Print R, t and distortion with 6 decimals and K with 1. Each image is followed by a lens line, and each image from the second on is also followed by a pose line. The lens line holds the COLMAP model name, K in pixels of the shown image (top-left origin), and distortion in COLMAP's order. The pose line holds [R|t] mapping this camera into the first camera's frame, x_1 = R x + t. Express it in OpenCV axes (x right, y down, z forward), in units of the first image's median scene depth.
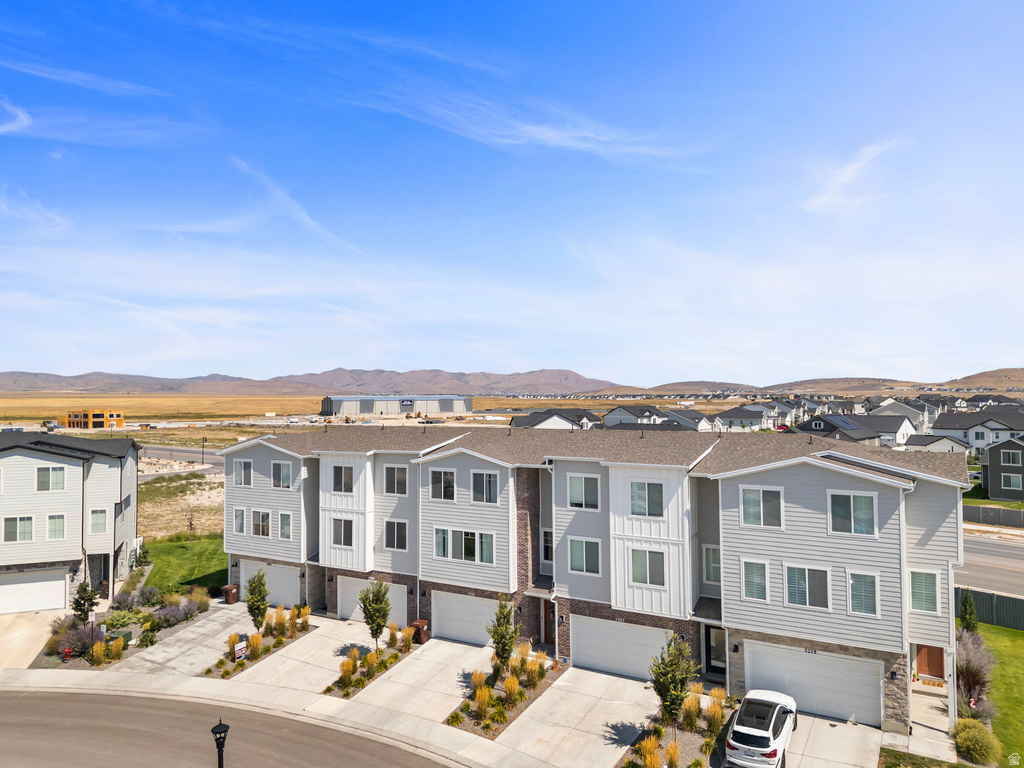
lens RADIAL K [[740.7, 0, 539.2], [0, 740.7, 380.5], [0, 0, 1]] dist [0.091593, -0.089361]
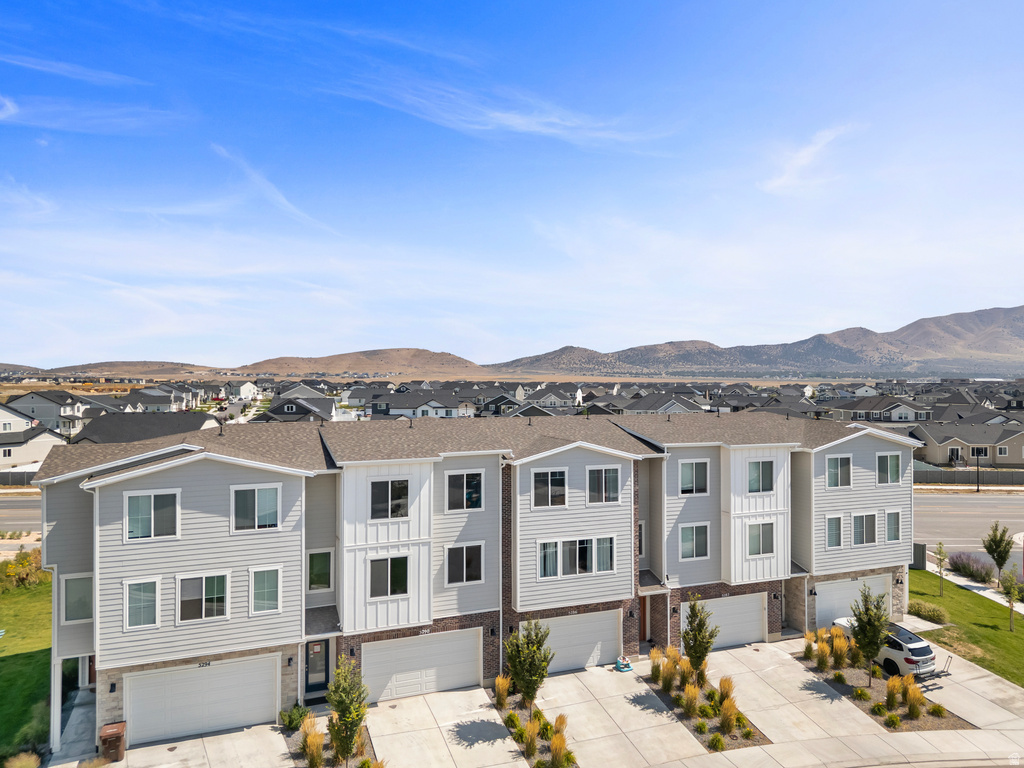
lens RADIAL K [[740.7, 0, 539.2], [0, 740.7, 380.5], [0, 0, 1]] dist [0.091593, -0.089361]
pose [[0.618563, 0.012765, 0.785631, -0.779733], [-0.011607, 0.999907, -0.007108, 0.027016], [-0.785649, -0.004722, 0.618654, 0.499130]]
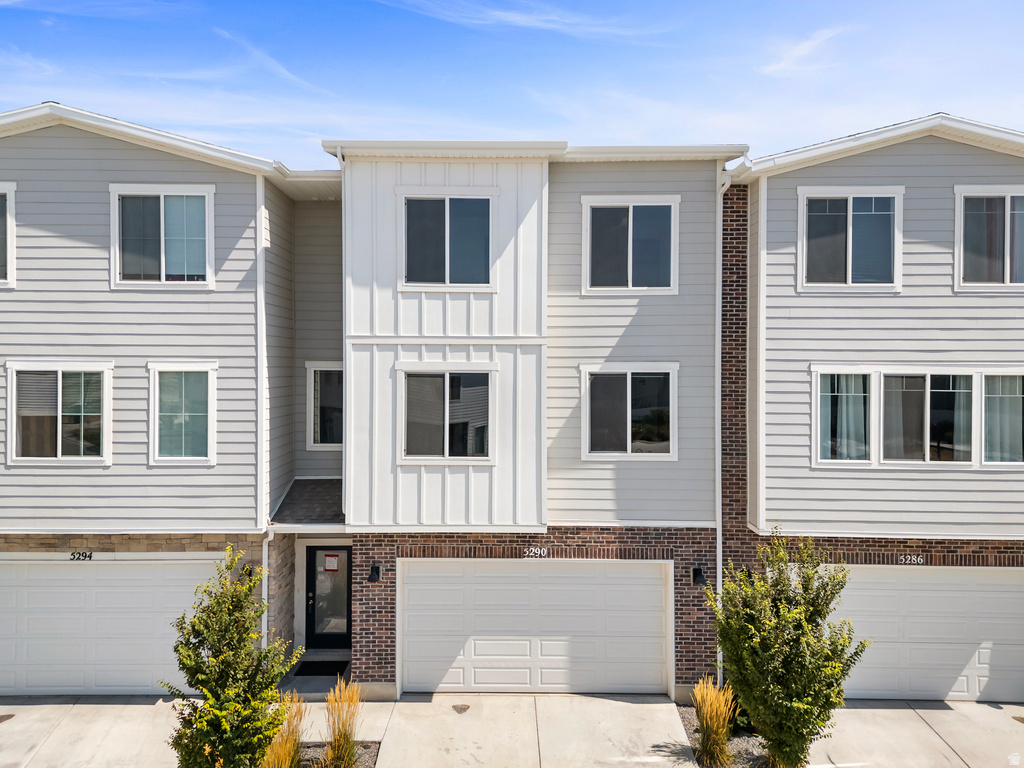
lens RADIAL K [[751.7, 0, 508.6], [0, 751.7, 374.8], [0, 0, 1]] dist [0.112194, -0.100736]
pose [[0.875632, 0.012094, 0.482828, -0.420759], [-0.016686, 0.999847, 0.005217, 0.199796], [-0.482691, -0.012625, 0.875700, 0.772698]]
